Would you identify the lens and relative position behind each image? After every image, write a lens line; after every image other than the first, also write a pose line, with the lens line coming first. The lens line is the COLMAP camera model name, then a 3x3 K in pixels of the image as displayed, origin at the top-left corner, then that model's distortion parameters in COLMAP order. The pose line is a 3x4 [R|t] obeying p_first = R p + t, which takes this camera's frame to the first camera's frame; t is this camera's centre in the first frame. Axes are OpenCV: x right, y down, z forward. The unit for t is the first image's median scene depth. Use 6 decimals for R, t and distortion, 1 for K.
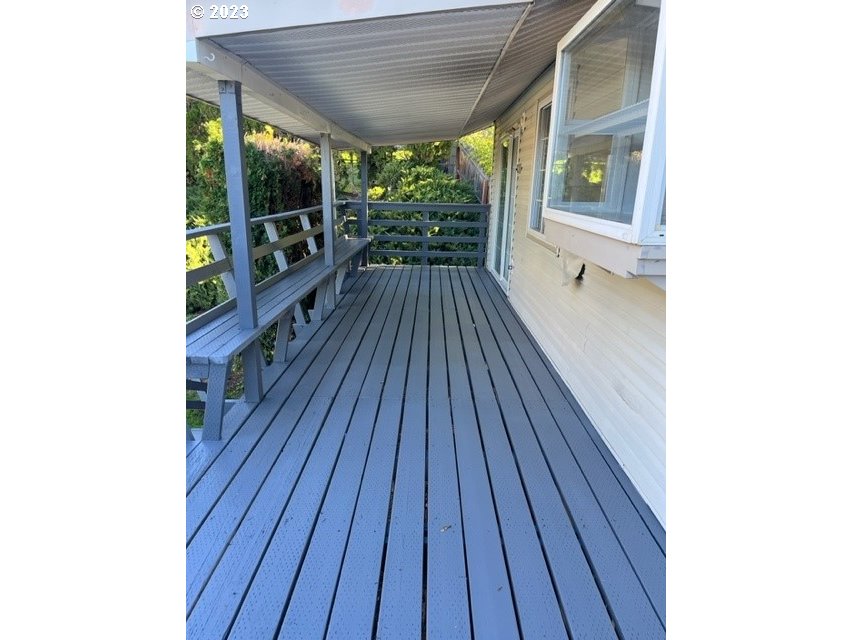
lens RADIAL K [[488.1, 0, 426.7], [0, 488.1, 320.5], [0, 0, 1]] dist [0.047103, -0.004572]
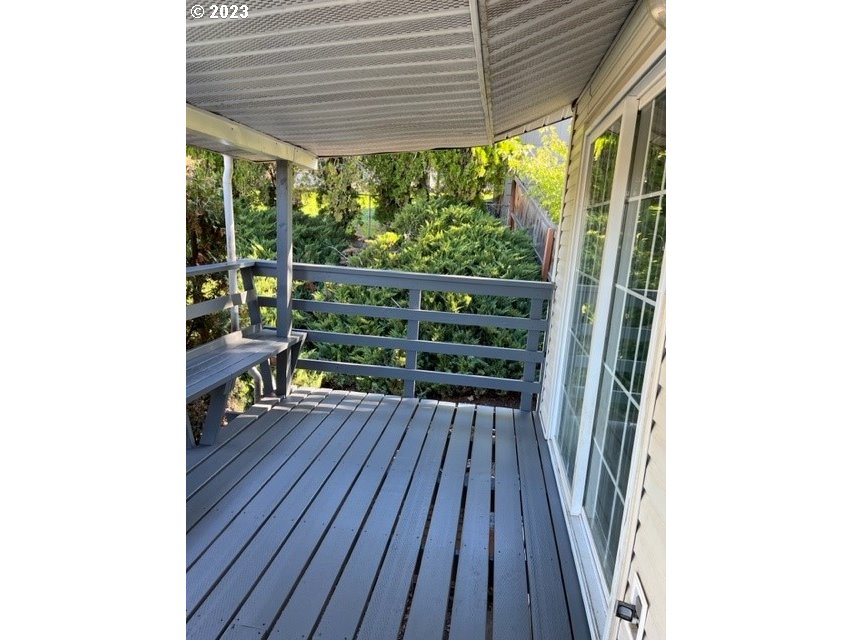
lens RADIAL K [[488.1, 0, 425.8], [0, 488.1, 322.3], [0, 0, 1]] dist [0.047103, -0.004572]
pose [[0.990108, 0.063308, -0.125210, 0.044288], [-0.073249, 0.994380, -0.076444, -0.097485], [0.119666, 0.084860, 0.989181, 0.334857]]
